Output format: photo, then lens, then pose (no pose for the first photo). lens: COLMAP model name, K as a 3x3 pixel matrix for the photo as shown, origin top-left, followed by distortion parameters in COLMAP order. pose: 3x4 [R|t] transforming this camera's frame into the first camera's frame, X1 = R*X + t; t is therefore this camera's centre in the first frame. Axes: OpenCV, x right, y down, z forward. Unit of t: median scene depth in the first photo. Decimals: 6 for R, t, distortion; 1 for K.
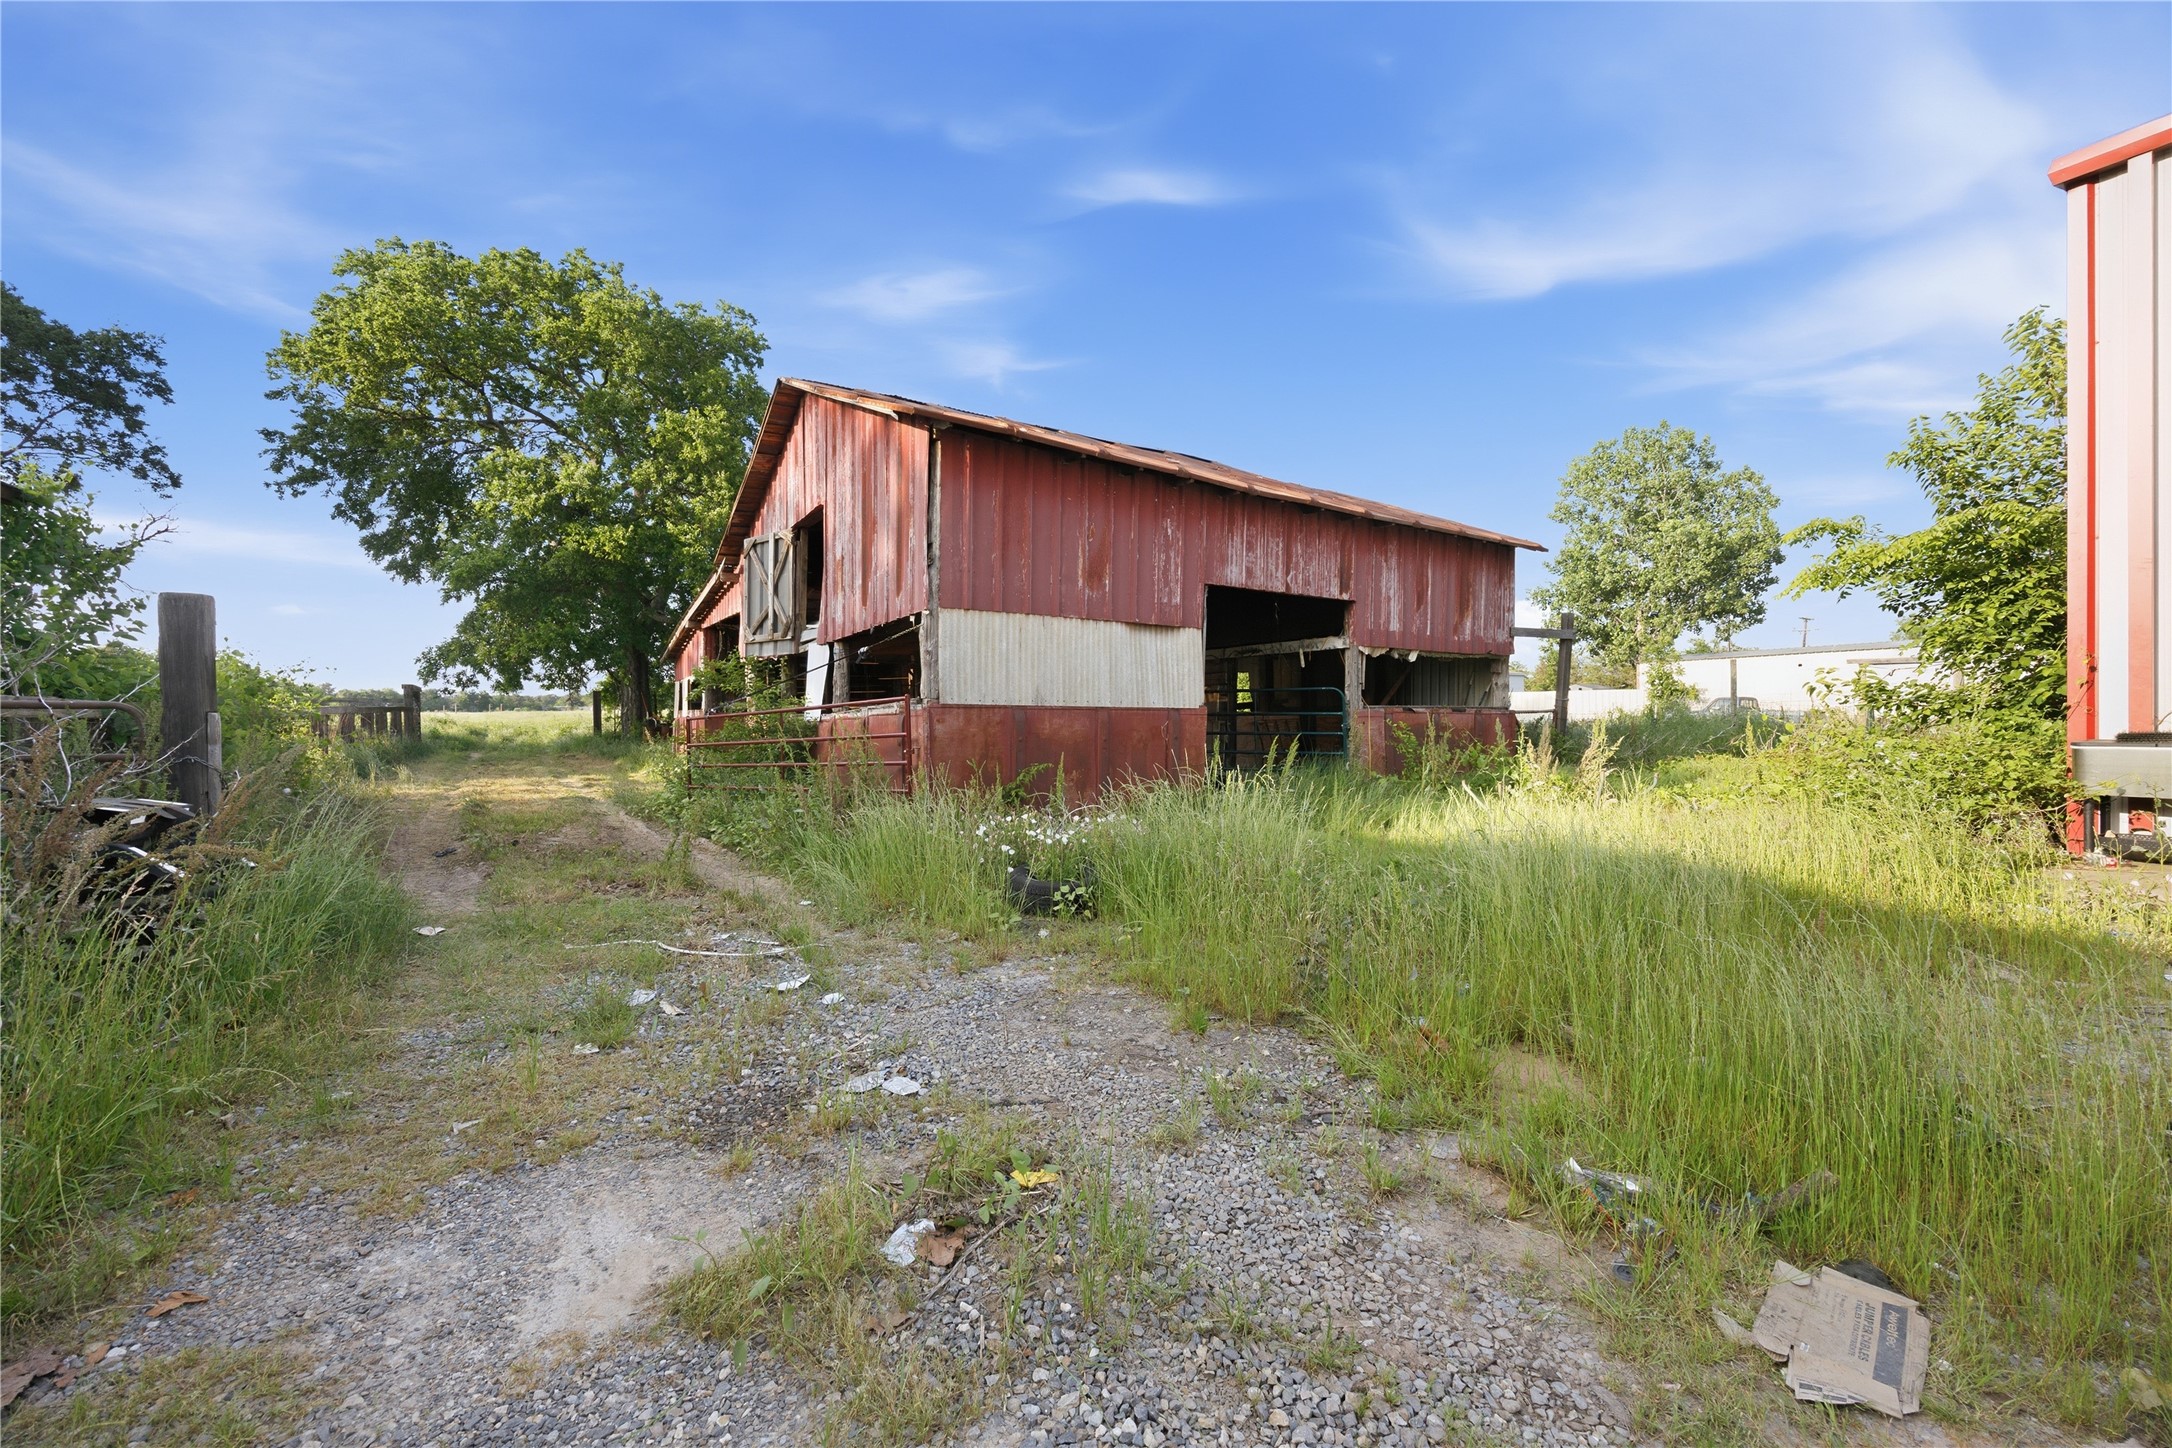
lens RADIAL K [[845.2, 0, 1079.3], [0, 845.2, 733.8], [0, 0, 1]] dist [-0.003906, 0.001471]
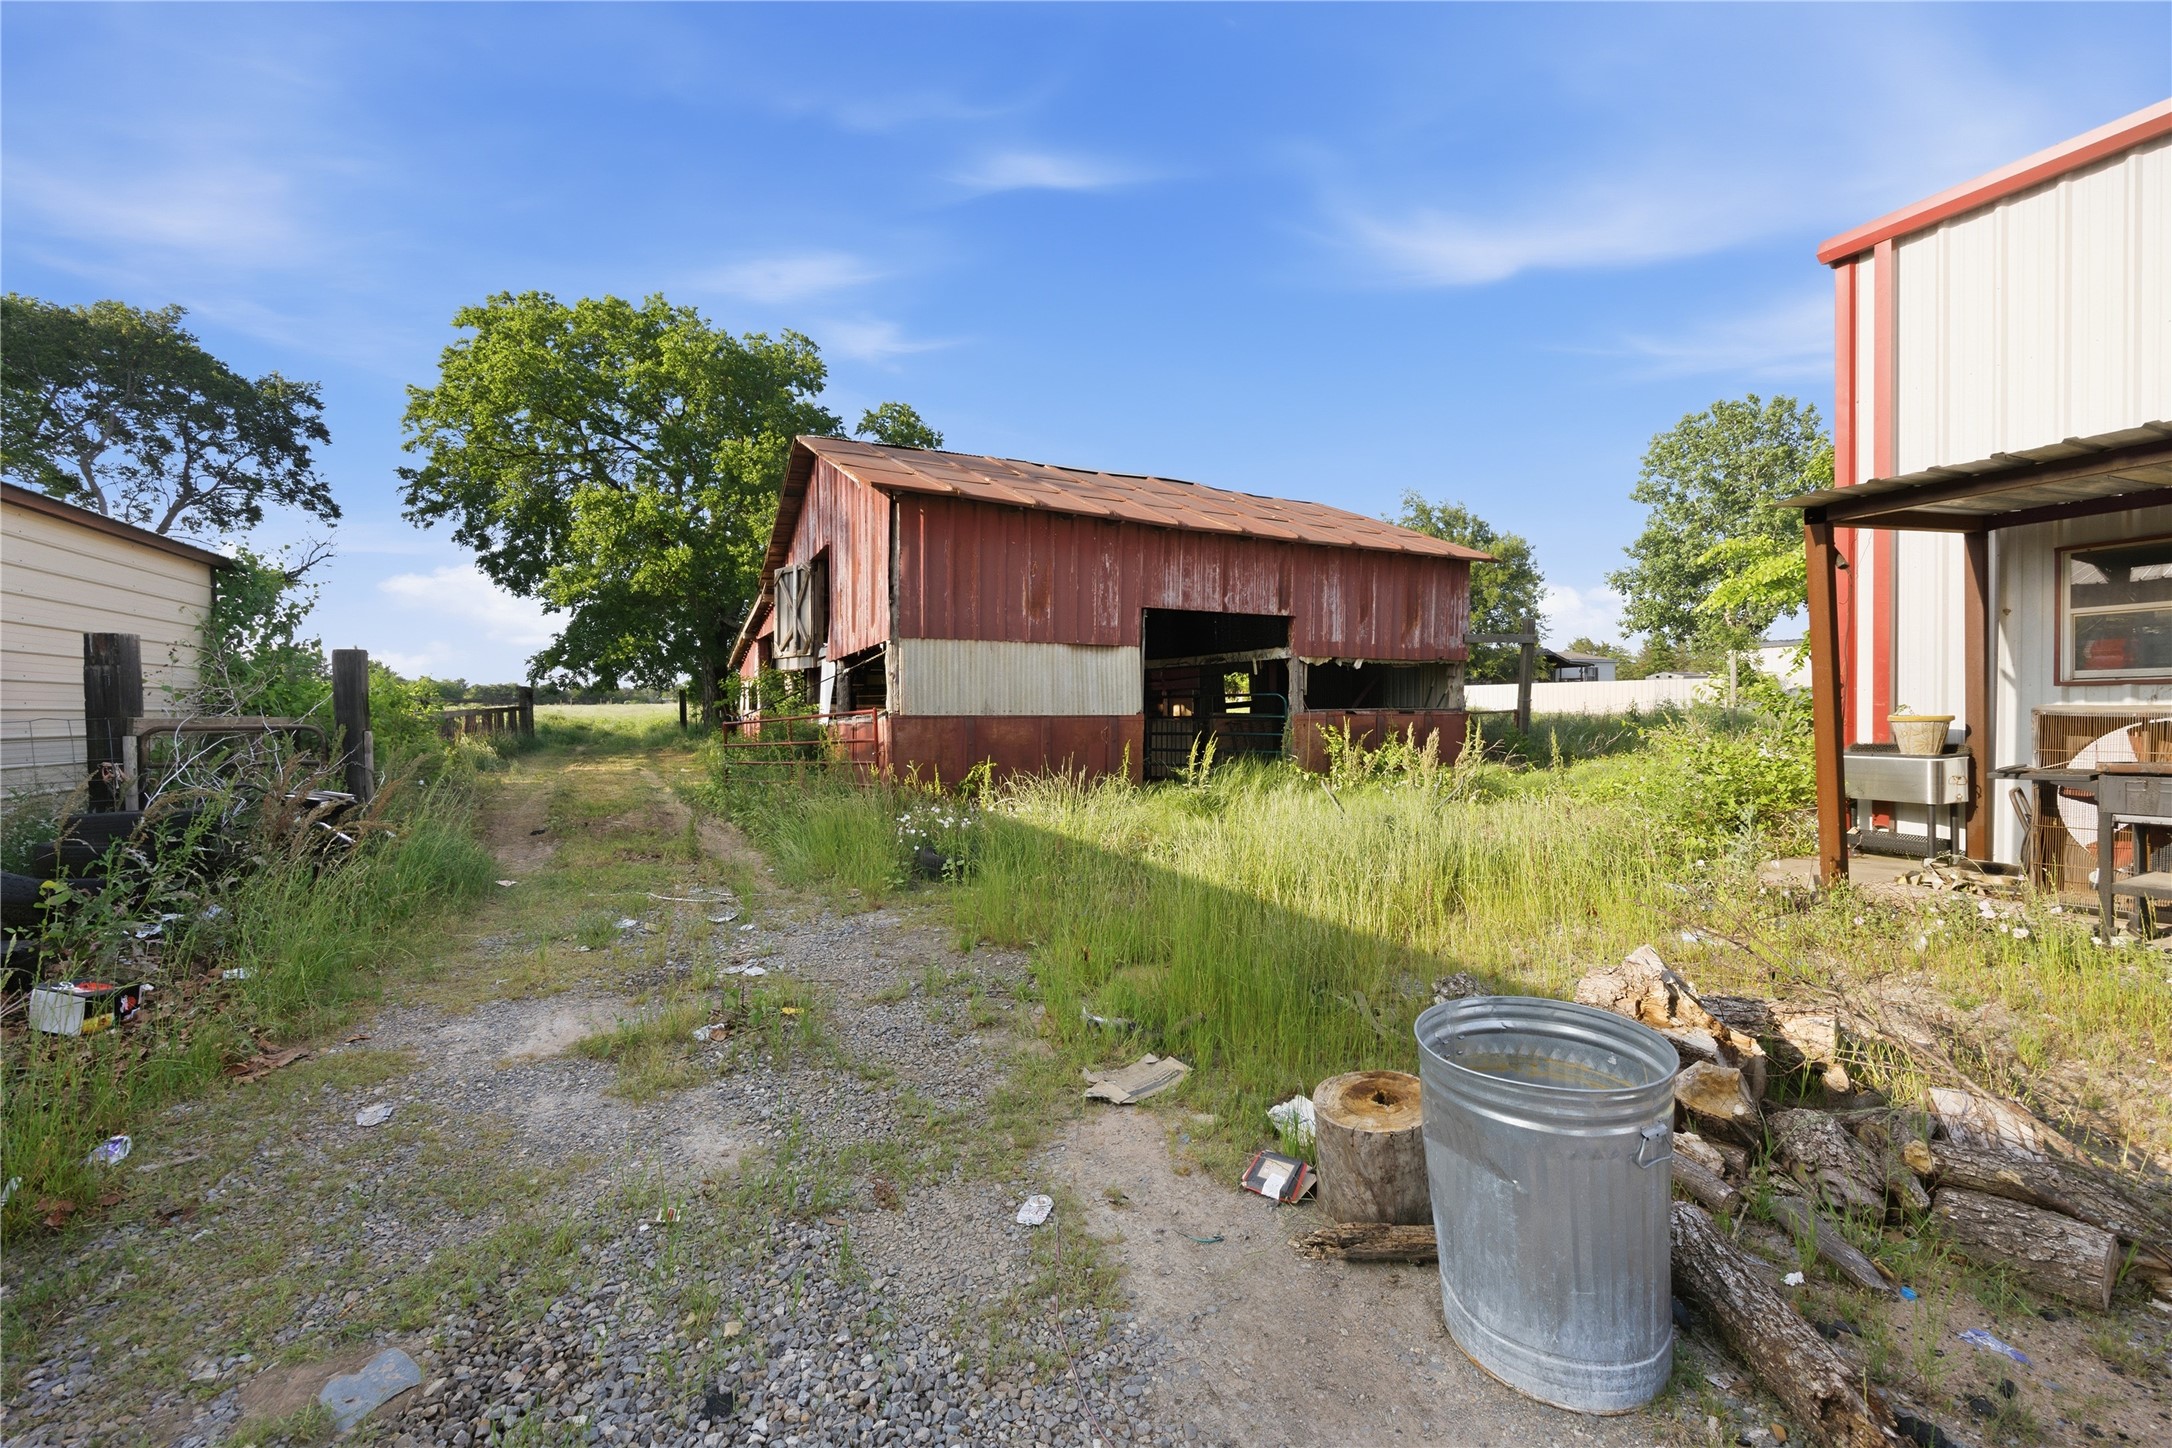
lens RADIAL K [[845.2, 0, 1072.6], [0, 845.2, 733.6], [0, 0, 1]] dist [-0.003906, 0.001471]
pose [[0.994891, -0.001480, -0.100946, 0.143787], [0.002739, 0.999920, 0.012342, -0.015989], [0.100920, -0.012556, 0.994815, -0.141980]]
